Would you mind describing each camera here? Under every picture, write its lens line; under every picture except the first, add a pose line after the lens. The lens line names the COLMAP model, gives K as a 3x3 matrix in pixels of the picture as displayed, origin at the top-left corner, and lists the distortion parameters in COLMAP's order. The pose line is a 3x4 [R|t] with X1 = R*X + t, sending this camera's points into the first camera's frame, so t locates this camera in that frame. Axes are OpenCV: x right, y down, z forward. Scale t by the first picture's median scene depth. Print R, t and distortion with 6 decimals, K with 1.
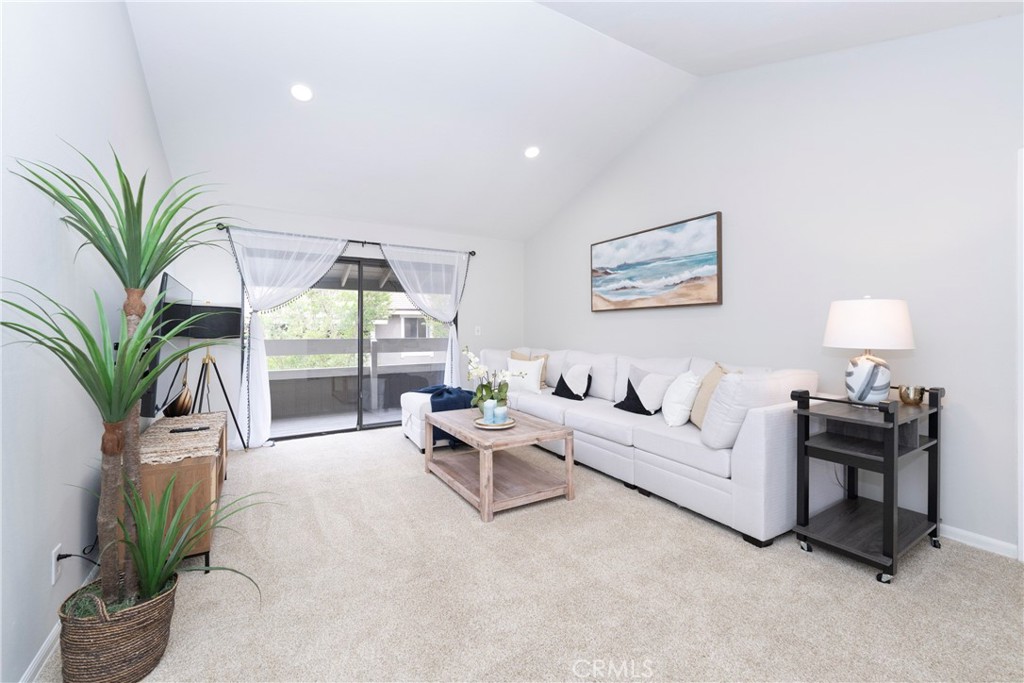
lens RADIAL K [[423.9, 0, 512.6], [0, 423.9, 330.3], [0, 0, 1]] dist [0.000130, -0.000005]
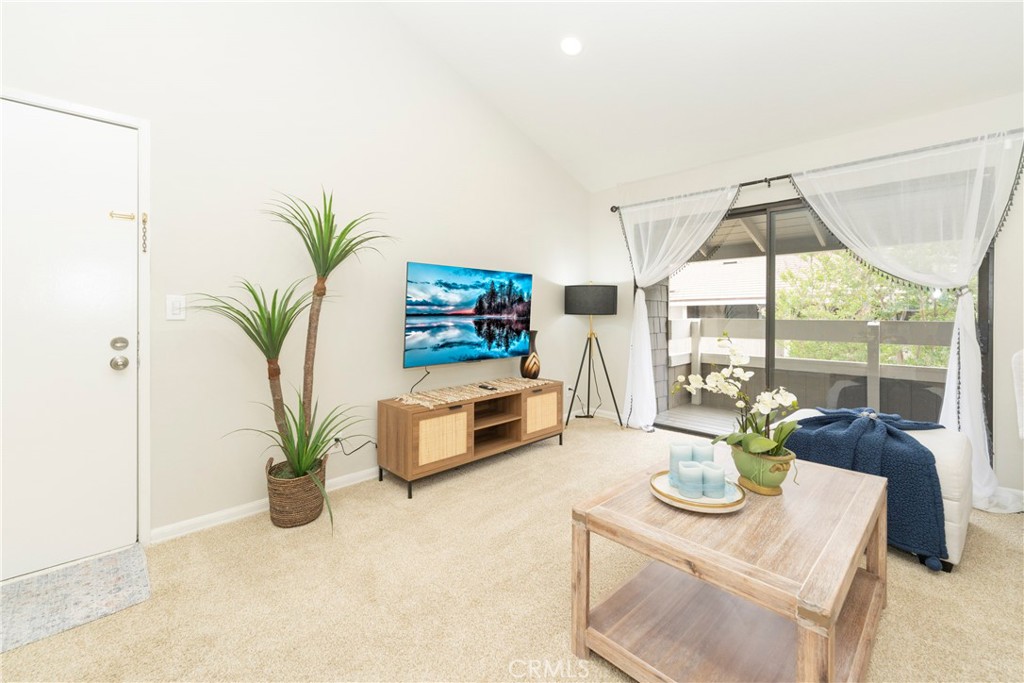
lens RADIAL K [[428.9, 0, 513.1], [0, 428.9, 312.7], [0, 0, 1]] dist [0.000499, 0.000006]
pose [[0.222211, 0.000543, -0.974998, 0.253605], [-0.002140, 0.999998, 0.000069, 0.011286], [0.974996, 0.002071, 0.222212, 0.450485]]
